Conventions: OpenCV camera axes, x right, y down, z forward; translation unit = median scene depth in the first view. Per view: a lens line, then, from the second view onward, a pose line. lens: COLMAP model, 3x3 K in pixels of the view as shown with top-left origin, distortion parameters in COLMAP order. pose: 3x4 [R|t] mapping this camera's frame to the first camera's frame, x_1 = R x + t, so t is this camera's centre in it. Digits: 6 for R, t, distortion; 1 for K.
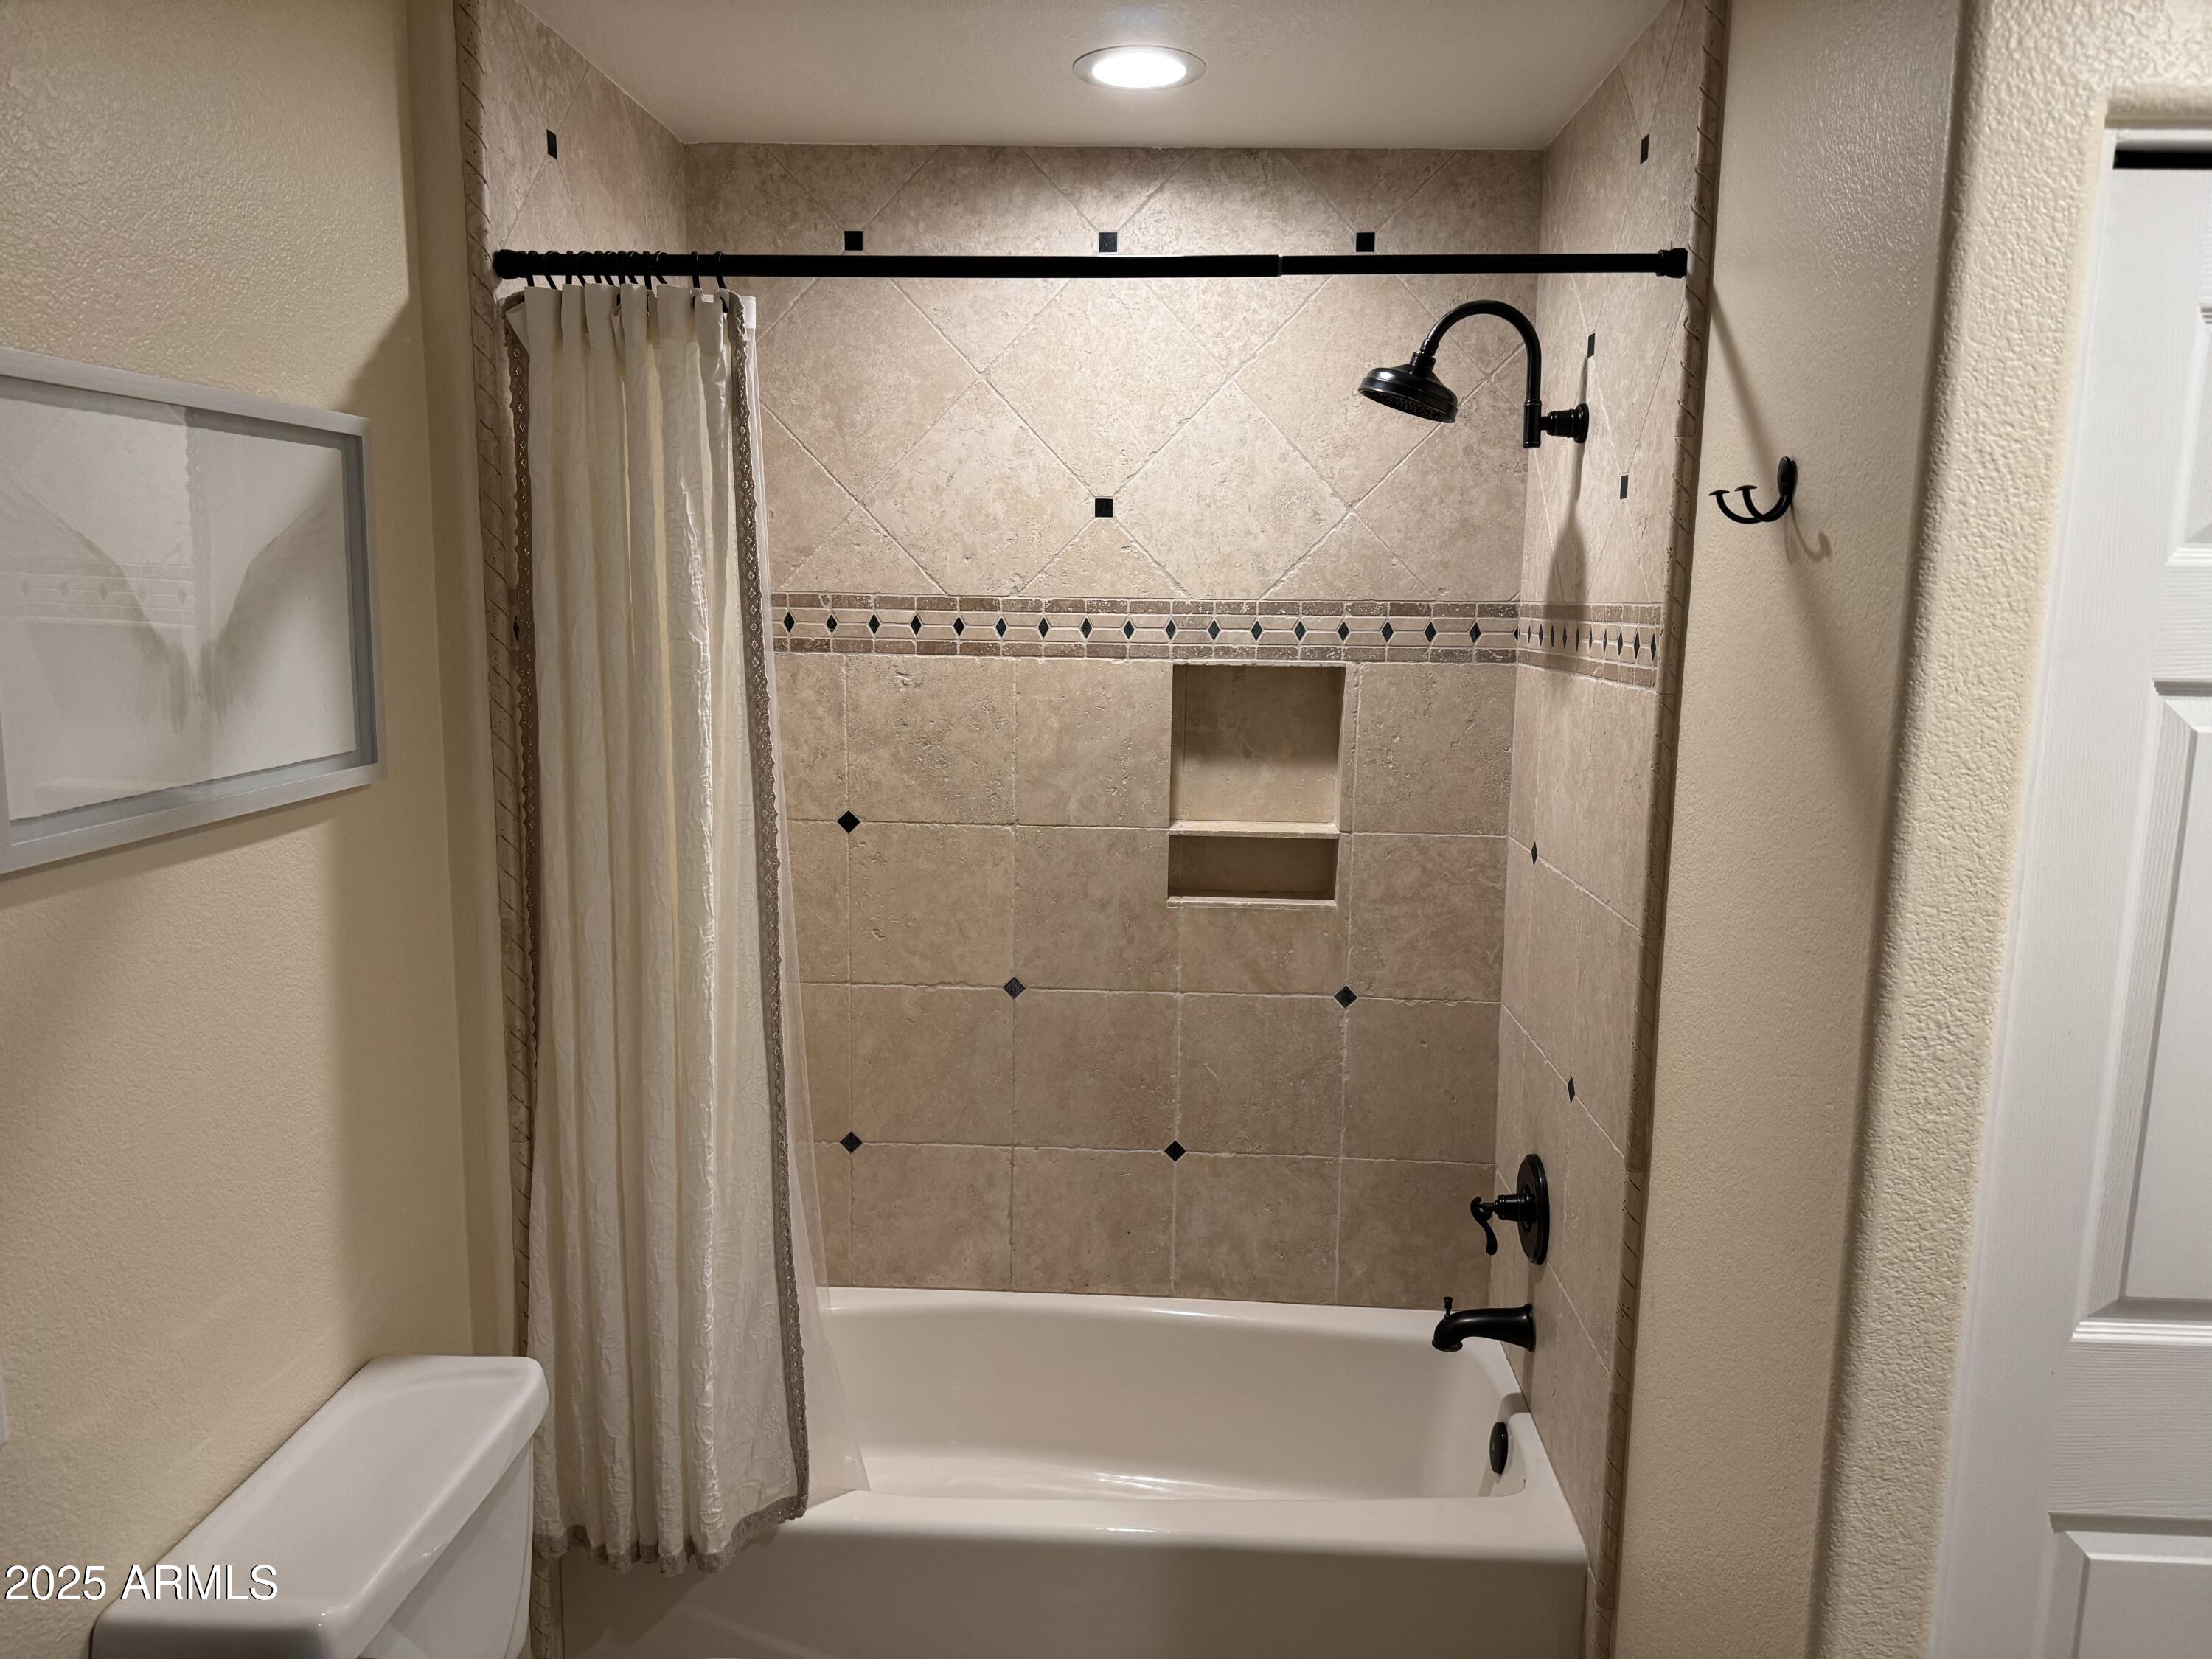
lens RADIAL K [[1569.6, 0, 1106.0], [0, 1569.6, 829.5], [0, 0, 1]] dist [-0.001885, -0.002117]
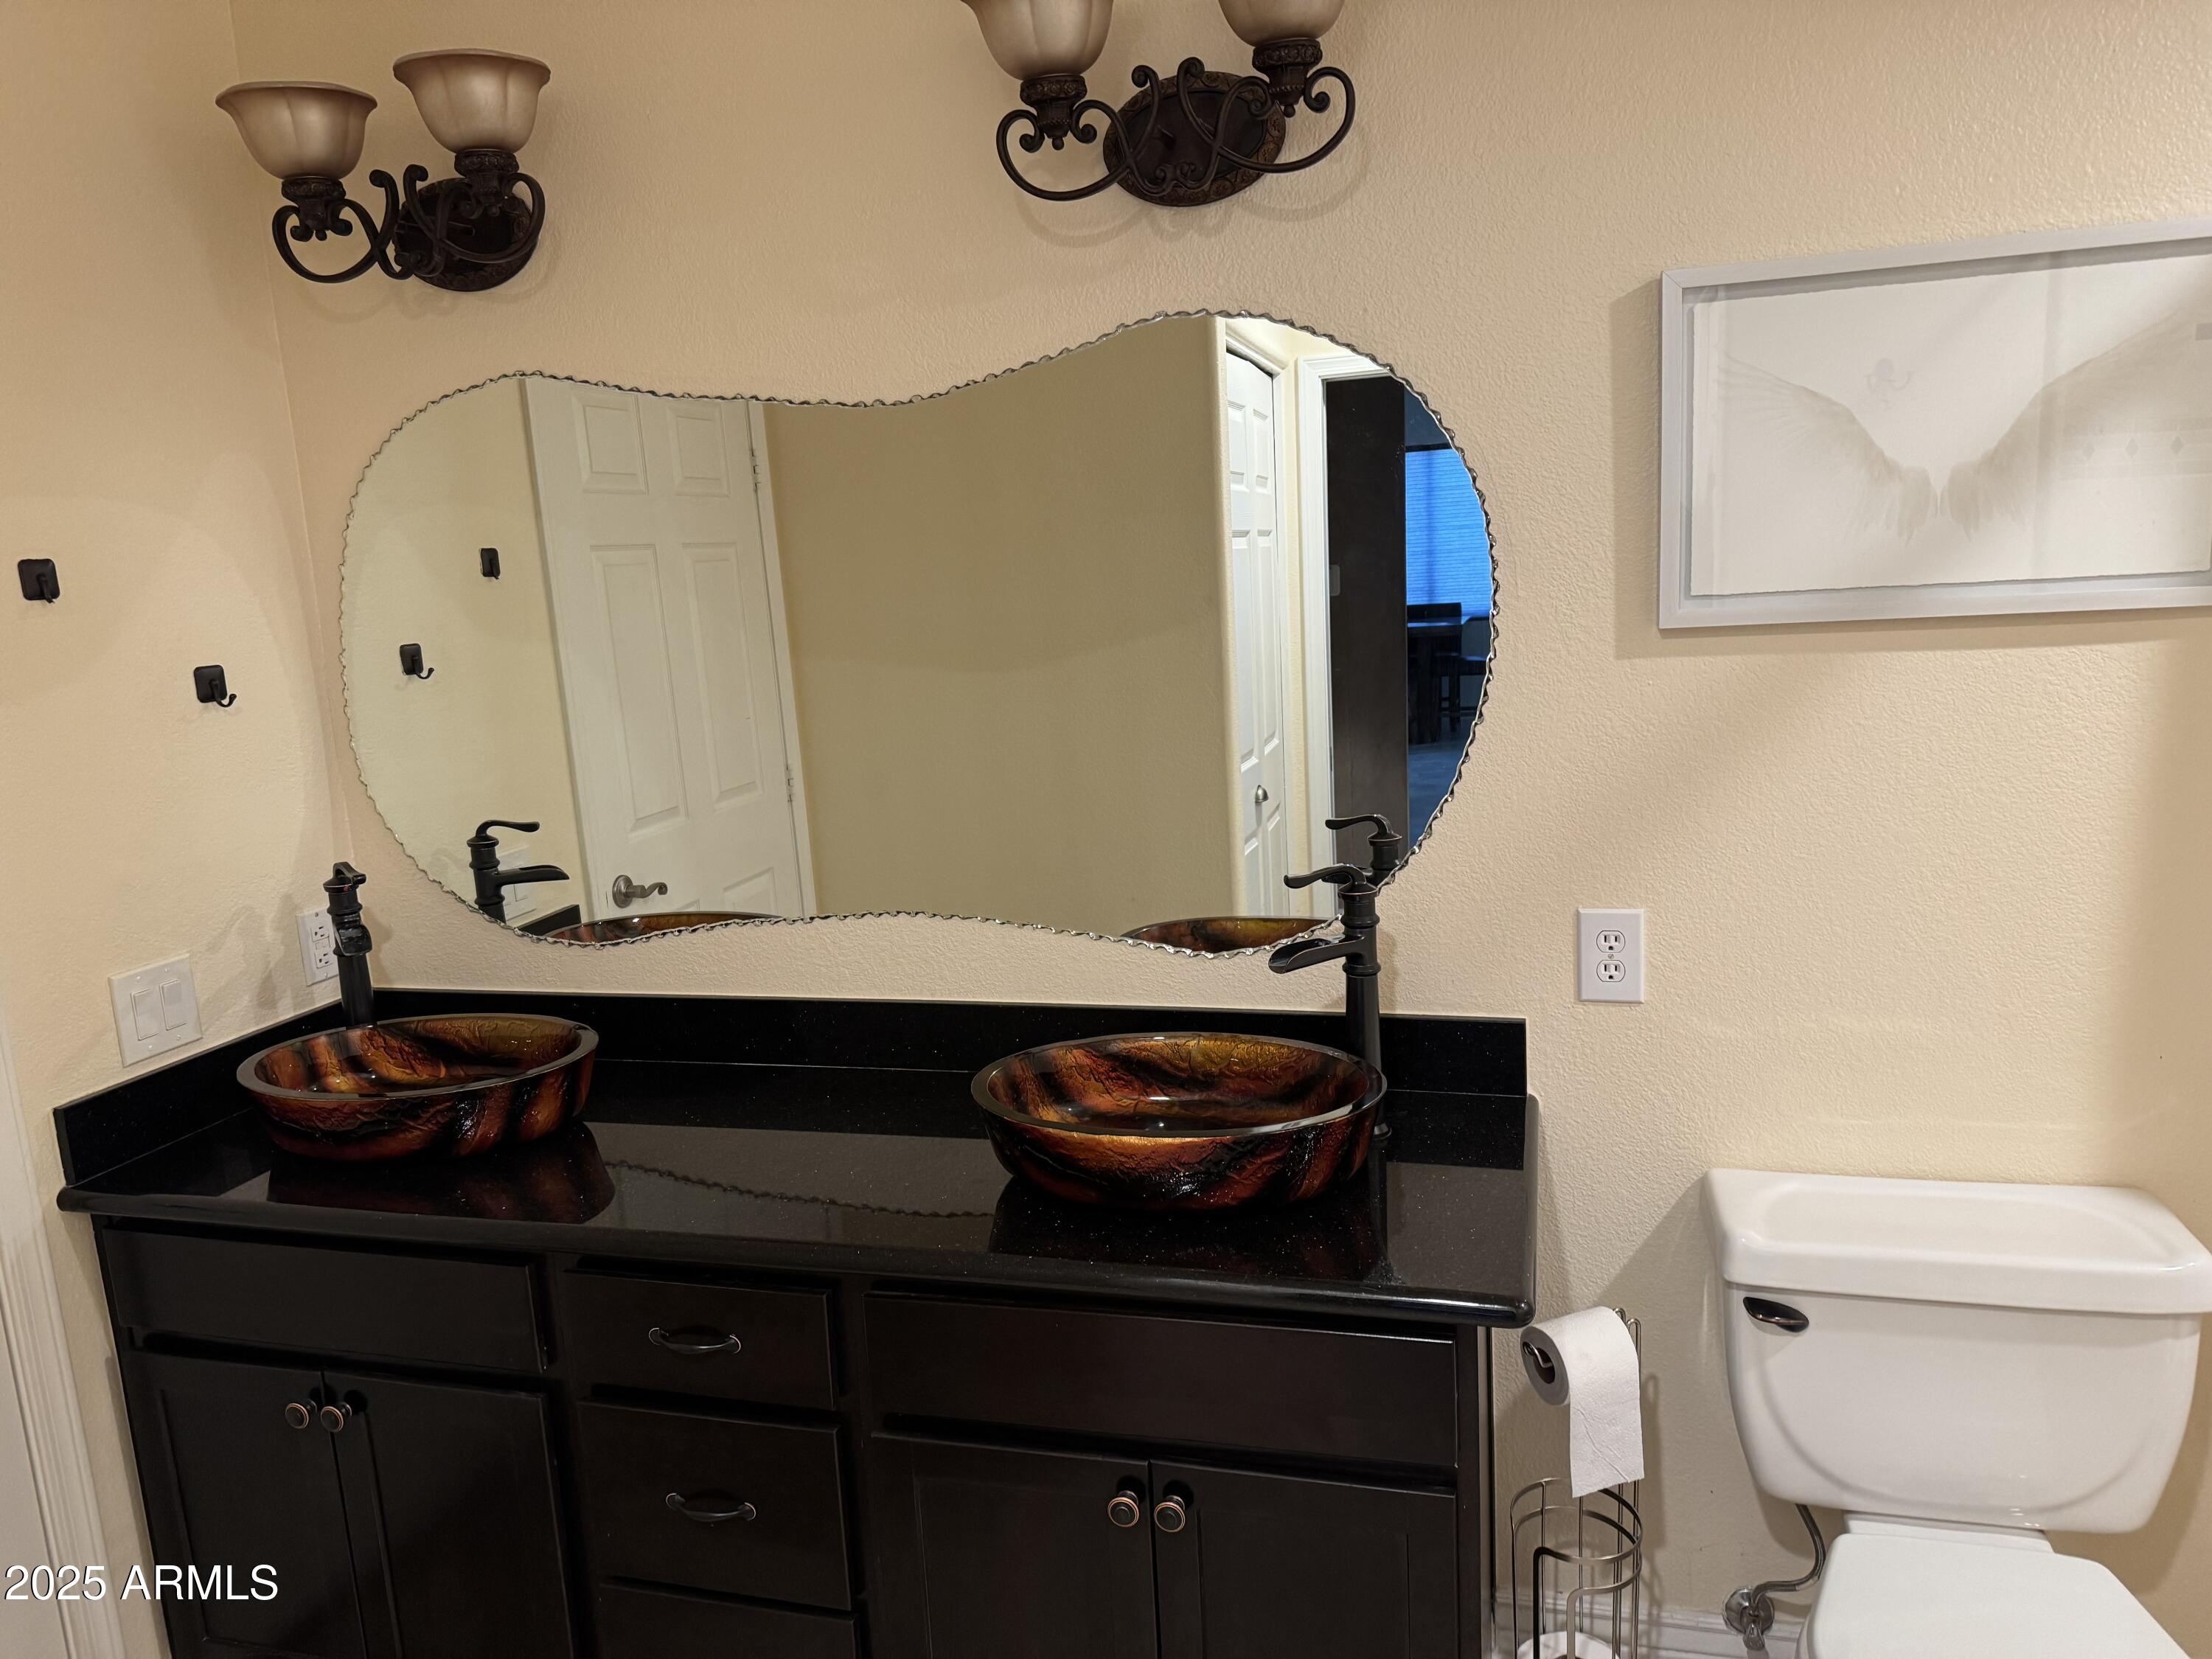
lens RADIAL K [[1531.0, 0, 1106.0], [0, 1531.0, 829.5], [0, 0, 1]] dist [-0.001695, -0.001075]
pose [[-0.221240, 0.163785, -0.961367, 0.693666], [-0.099019, 0.976929, 0.189224, -0.006038], [0.970179, 0.137058, -0.199917, 0.636056]]
